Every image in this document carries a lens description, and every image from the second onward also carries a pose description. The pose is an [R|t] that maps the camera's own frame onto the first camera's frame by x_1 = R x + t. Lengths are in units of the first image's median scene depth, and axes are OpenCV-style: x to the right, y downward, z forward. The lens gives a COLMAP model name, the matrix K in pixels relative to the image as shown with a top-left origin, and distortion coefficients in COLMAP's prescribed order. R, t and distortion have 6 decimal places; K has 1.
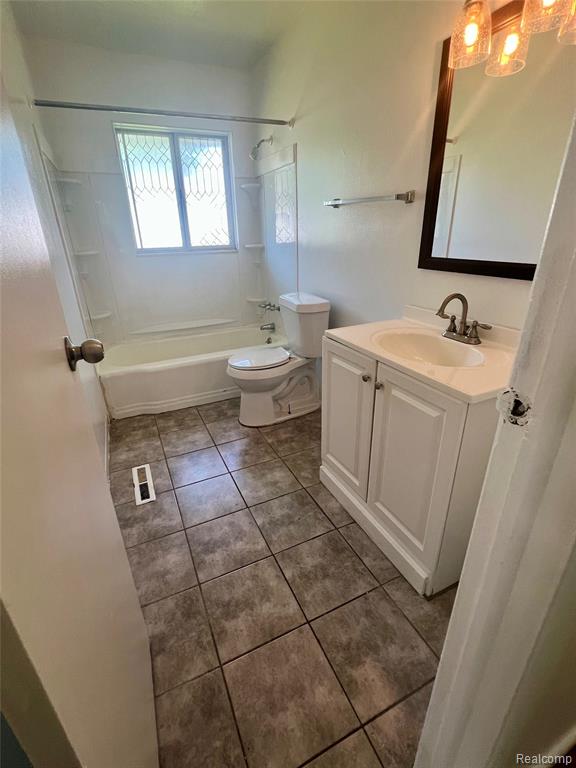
lens RADIAL K [[356.7, 0, 288.0], [0, 356.7, 384.0], [0, 0, 1]] dist [-0.000698, 0.000062]
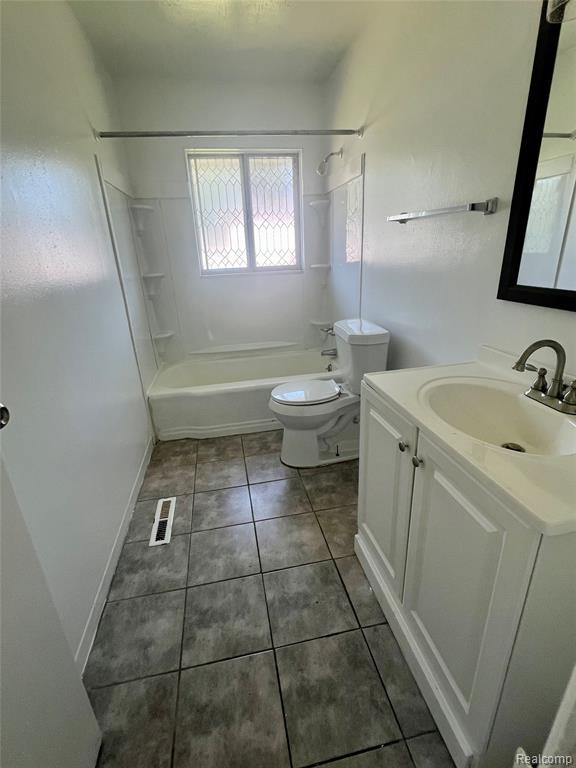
lens RADIAL K [[356.7, 0, 288.0], [0, 356.7, 384.0], [0, 0, 1]] dist [-0.000698, 0.000062]
pose [[0.969466, 0.069114, -0.235287, 0.093495], [-0.078489, 0.996442, -0.030705, -0.065171], [0.232328, 0.048234, 0.971441, 0.130683]]
